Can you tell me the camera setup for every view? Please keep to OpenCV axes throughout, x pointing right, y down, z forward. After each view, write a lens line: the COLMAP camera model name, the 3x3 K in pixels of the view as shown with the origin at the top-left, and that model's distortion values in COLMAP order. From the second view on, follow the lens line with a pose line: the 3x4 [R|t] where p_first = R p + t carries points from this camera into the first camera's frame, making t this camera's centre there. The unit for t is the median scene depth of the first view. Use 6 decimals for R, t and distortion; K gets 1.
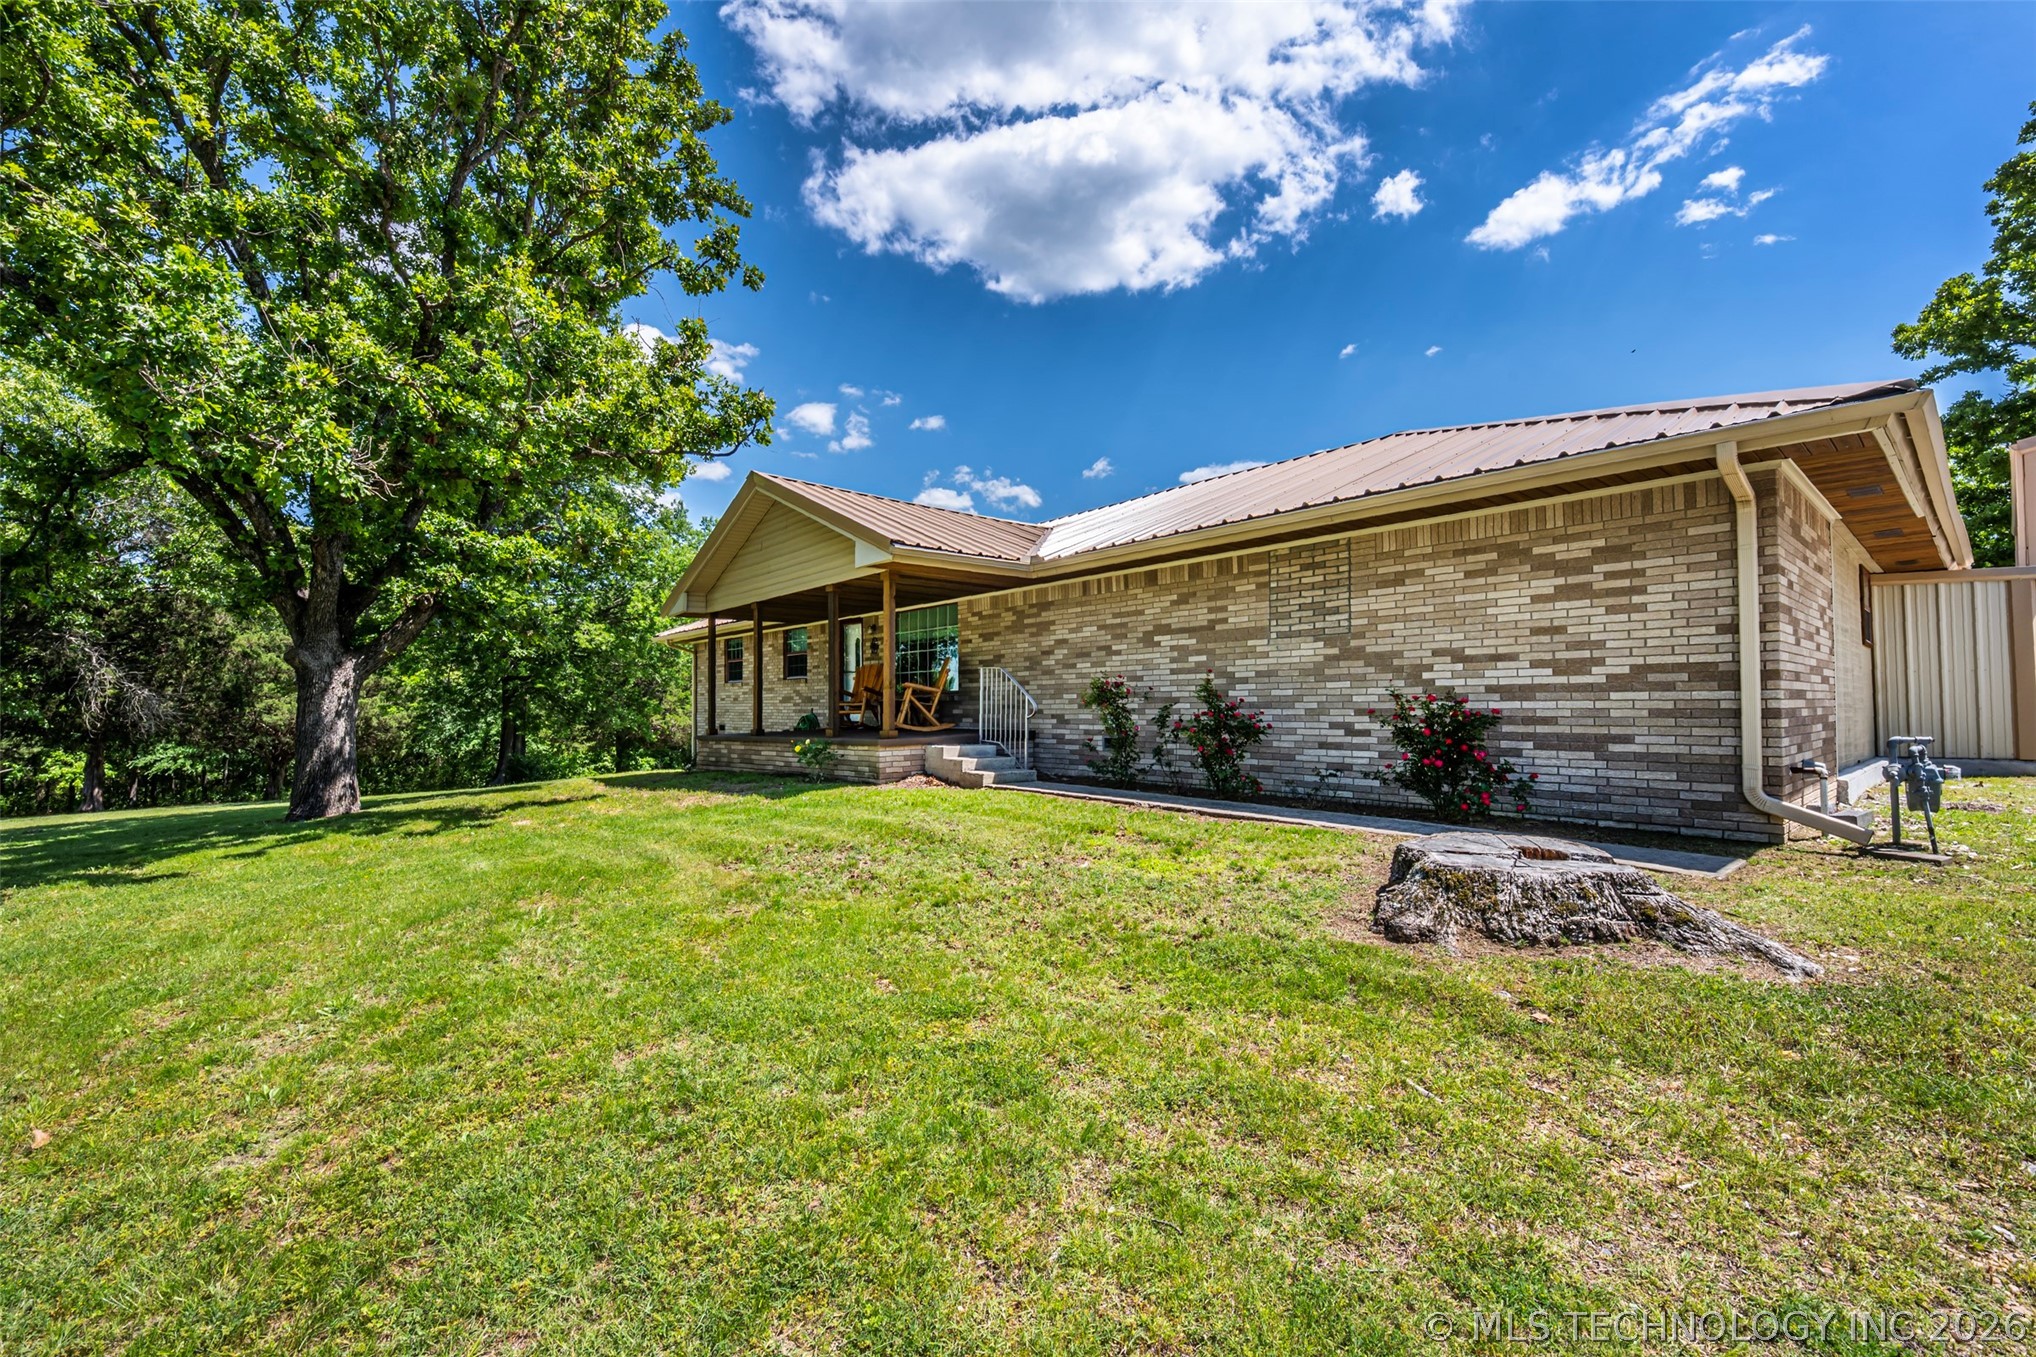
lens RADIAL K [[847.5, 0, 1035.9], [0, 847.5, 676.1], [0, 0, 1]] dist [-0.010210, -0.001951]
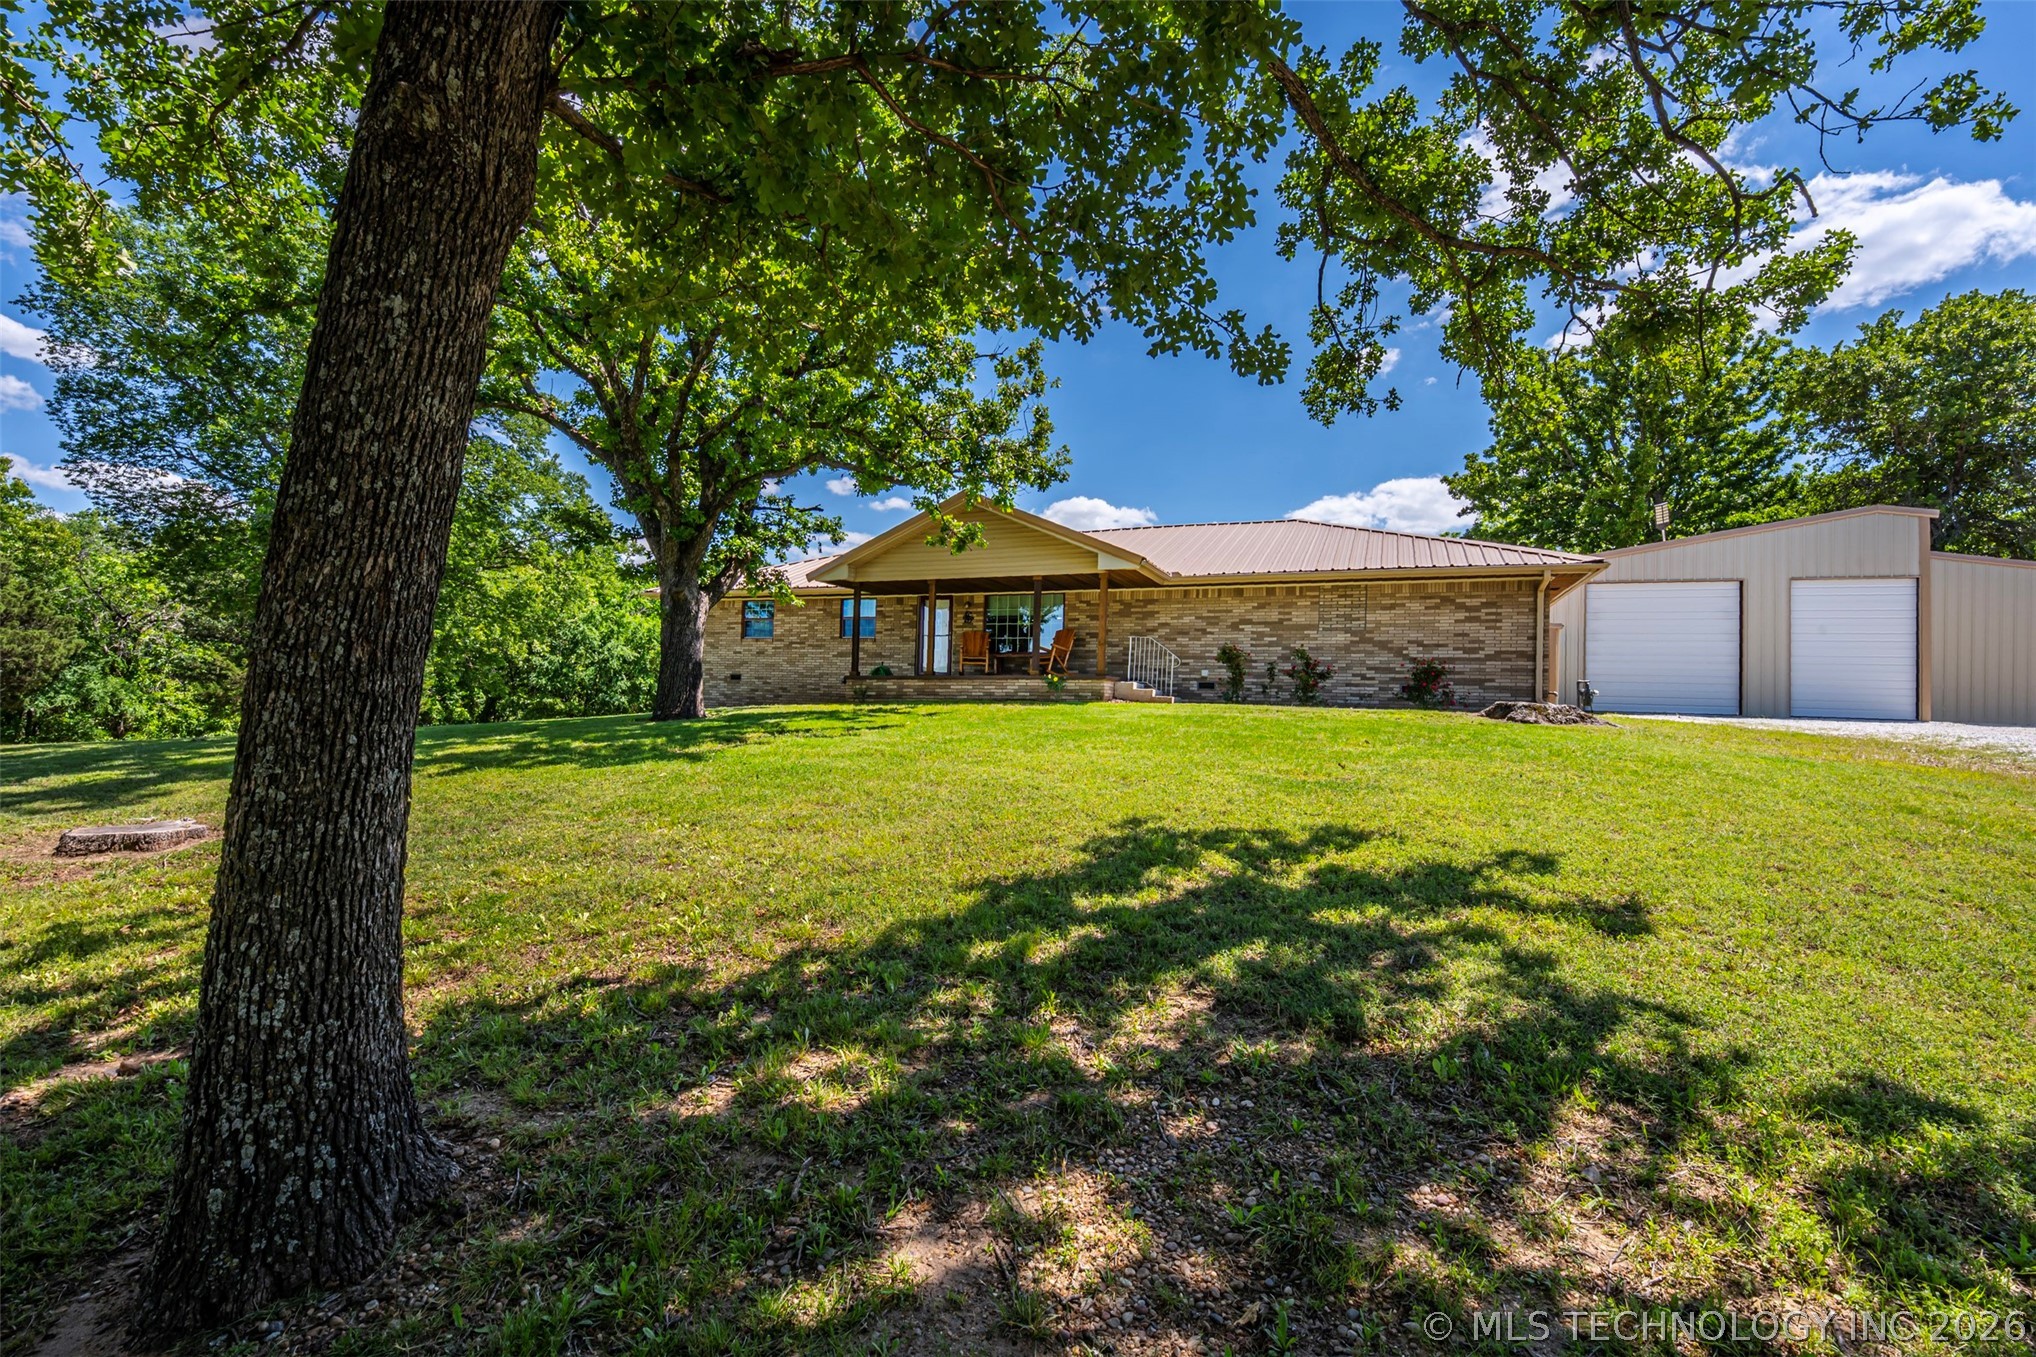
lens RADIAL K [[847.5, 0, 1012.0], [0, 847.5, 673.5], [0, 0, 1]] dist [-0.010210, -0.001951]
pose [[0.900865, 0.050265, 0.431179, -1.079749], [-0.050710, 0.998659, -0.010470, 0.100037], [-0.431127, -0.012433, 0.902206, -0.414024]]
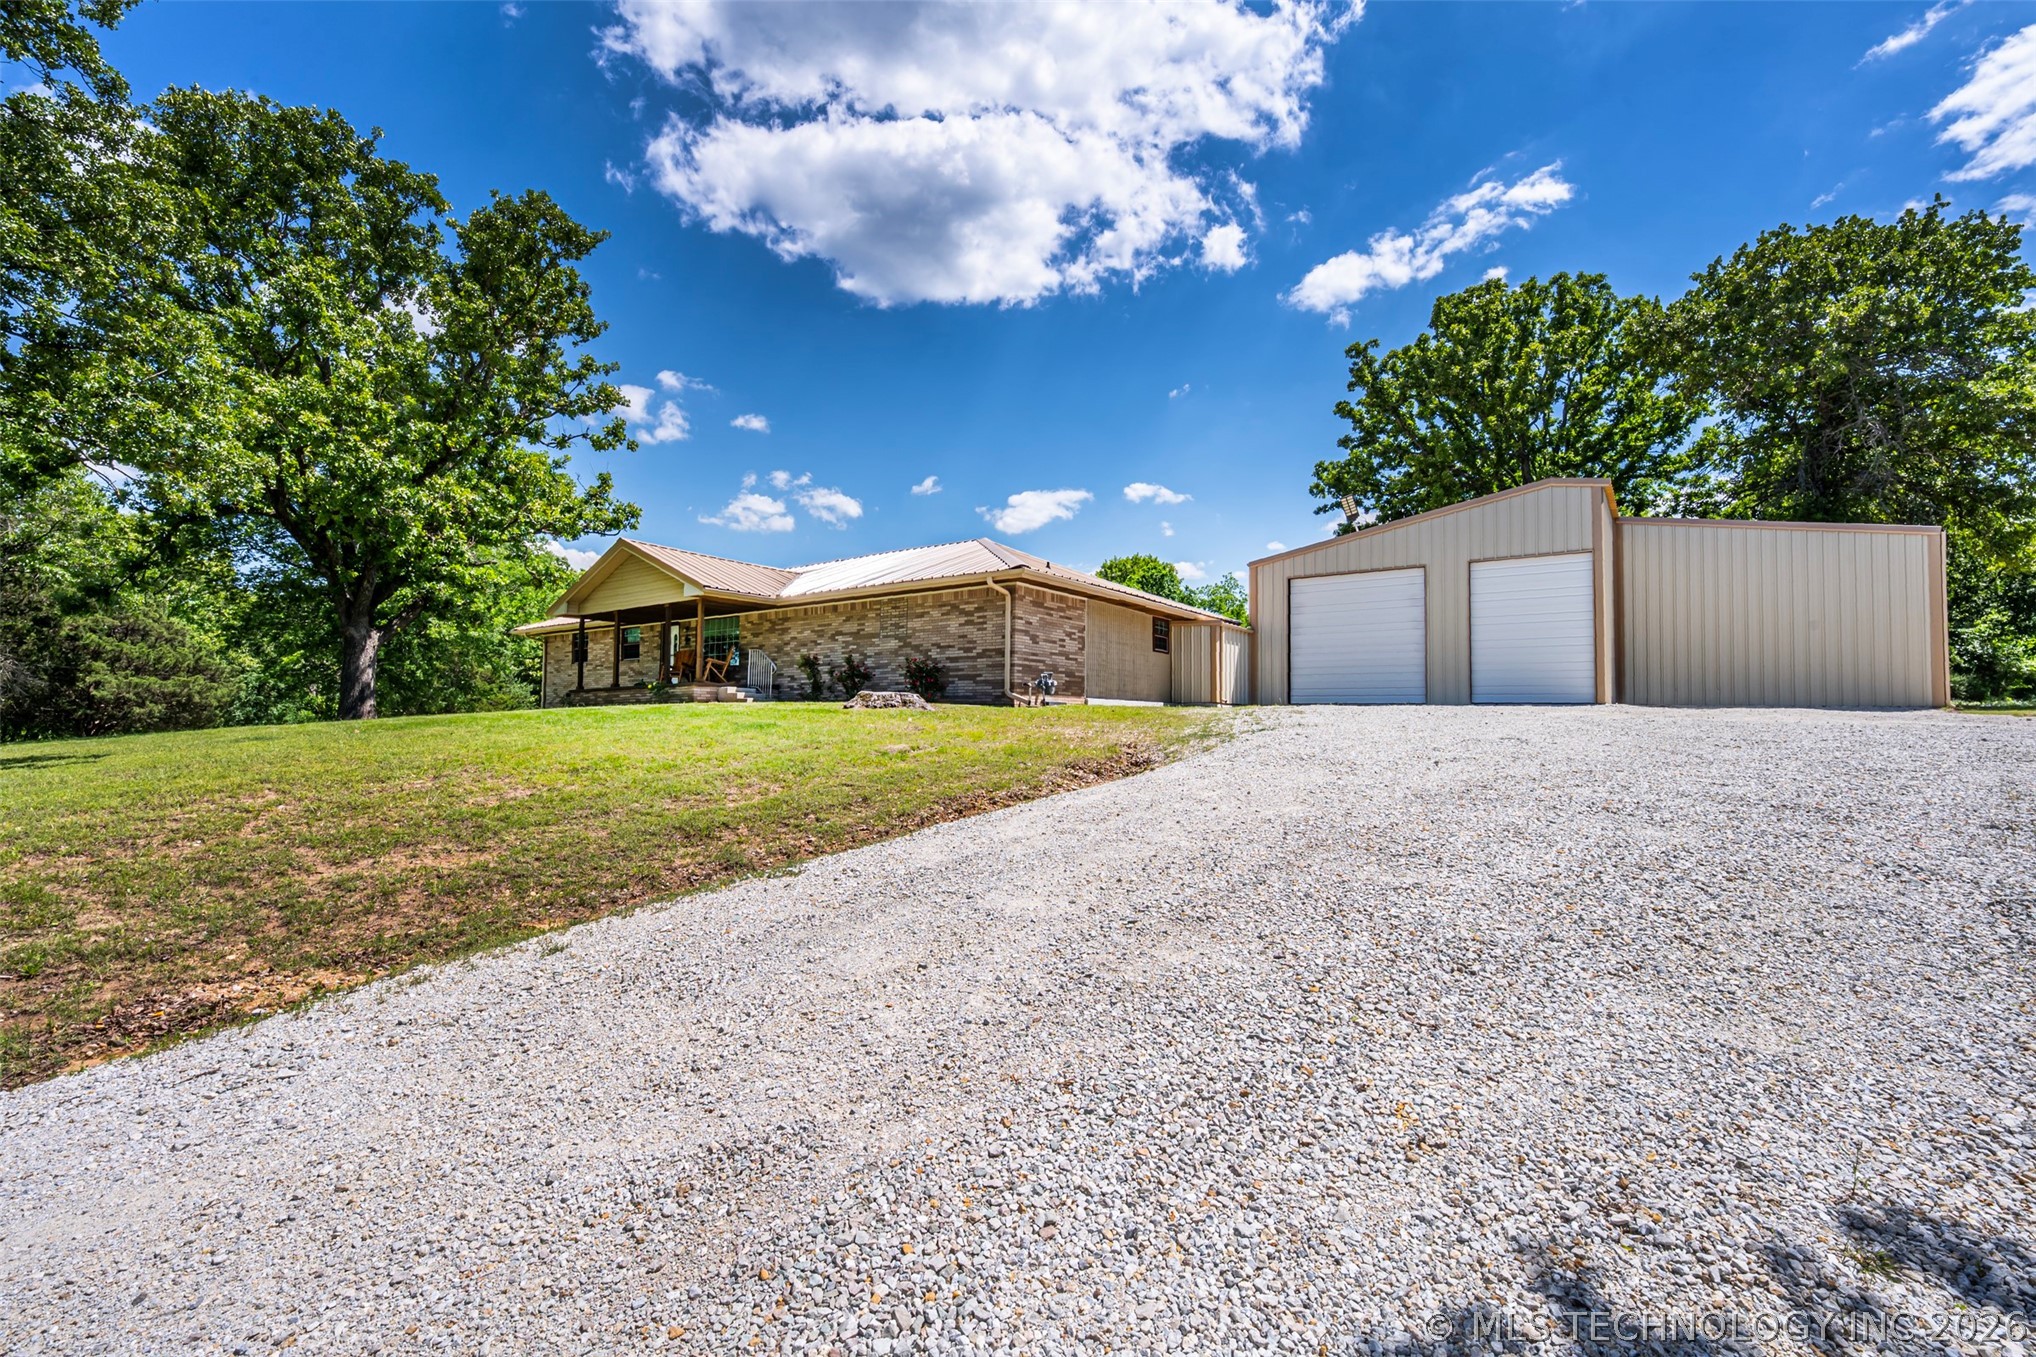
lens RADIAL K [[847.5, 0, 1044.6], [0, 847.5, 673.6], [0, 0, 1]] dist [-0.010210, -0.001951]
pose [[0.974157, 0.026225, 0.224344, 0.180489], [-0.021645, 0.999505, -0.022851, 0.084266], [-0.224832, 0.017405, 0.974242, -1.184232]]
